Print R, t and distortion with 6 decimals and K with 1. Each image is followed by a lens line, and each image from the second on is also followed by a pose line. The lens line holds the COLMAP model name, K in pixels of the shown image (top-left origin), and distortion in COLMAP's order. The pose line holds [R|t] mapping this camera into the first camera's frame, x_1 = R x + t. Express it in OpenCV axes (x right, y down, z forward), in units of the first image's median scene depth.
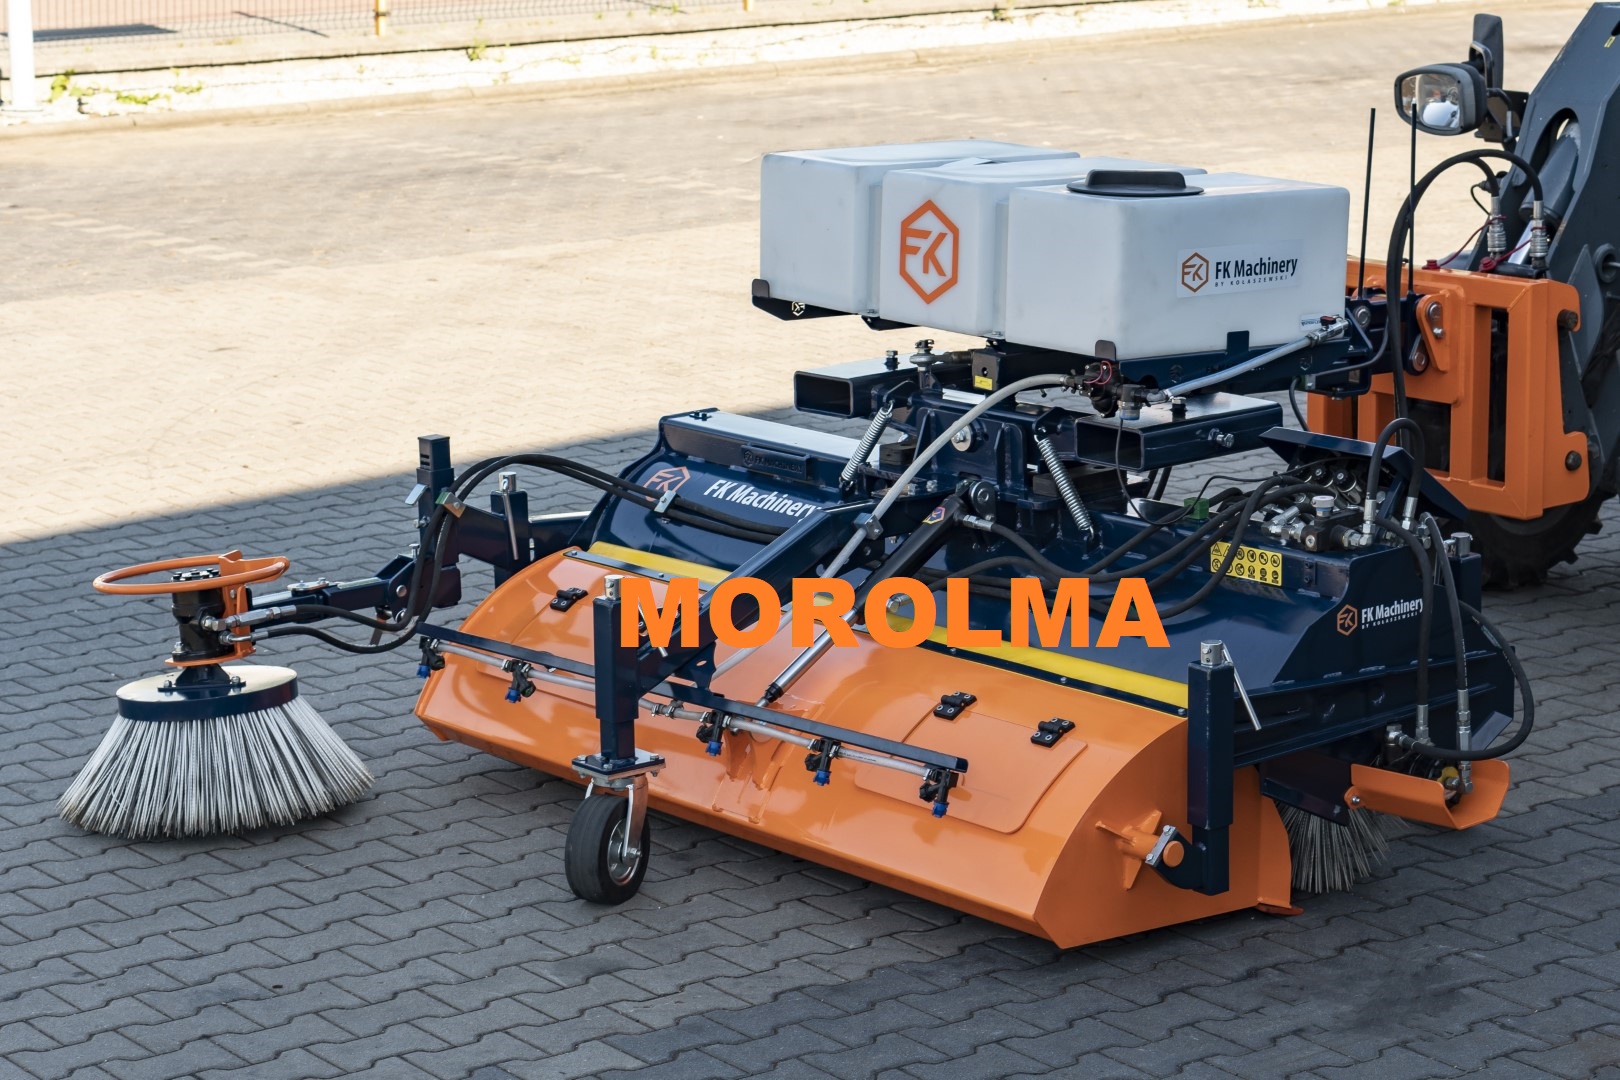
lens RADIAL K [[3439.6, 0, 808.0], [0, 3439.6, 543.7], [0, 0, 1]] dist [0.018732, 0.000000]
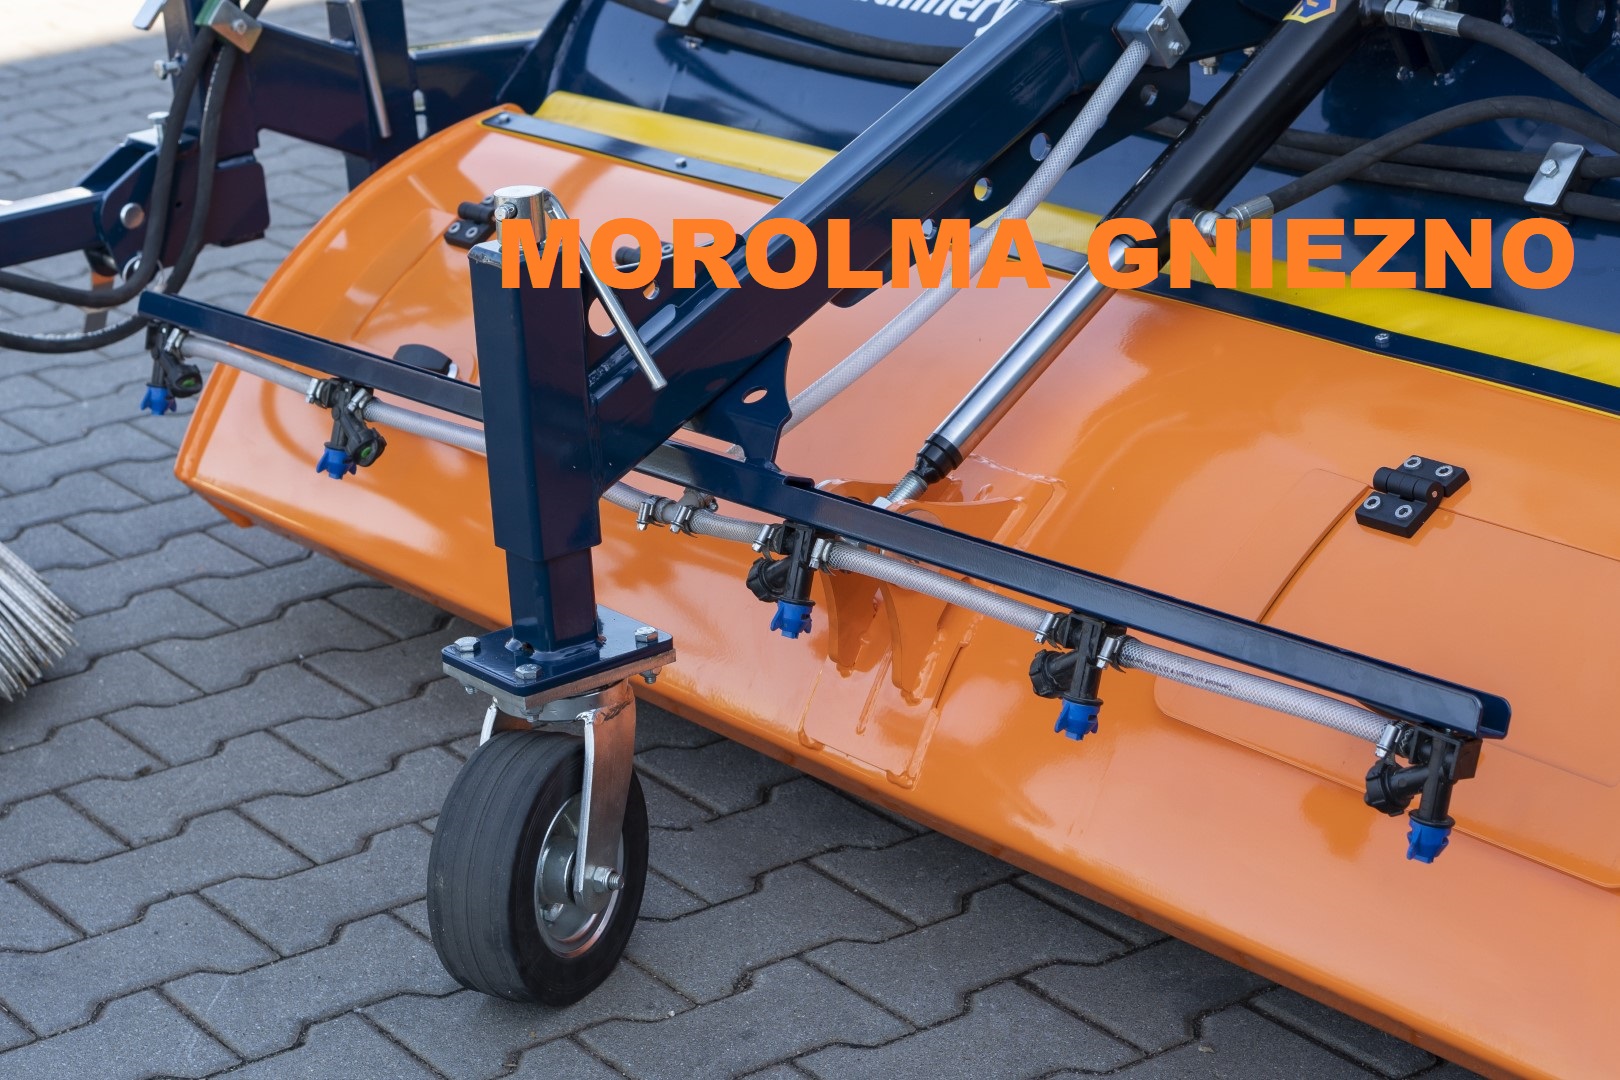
lens RADIAL K [[3439.6, 0, 805.3], [0, 3439.6, 534.2], [0, 0, 1]] dist [0.018732, 0.000000]
pose [[0.998349, -0.032407, -0.047433, -0.006485], [0.038460, 0.990393, 0.132822, -0.002247], [0.042673, -0.134427, 0.990004, 0.582746]]
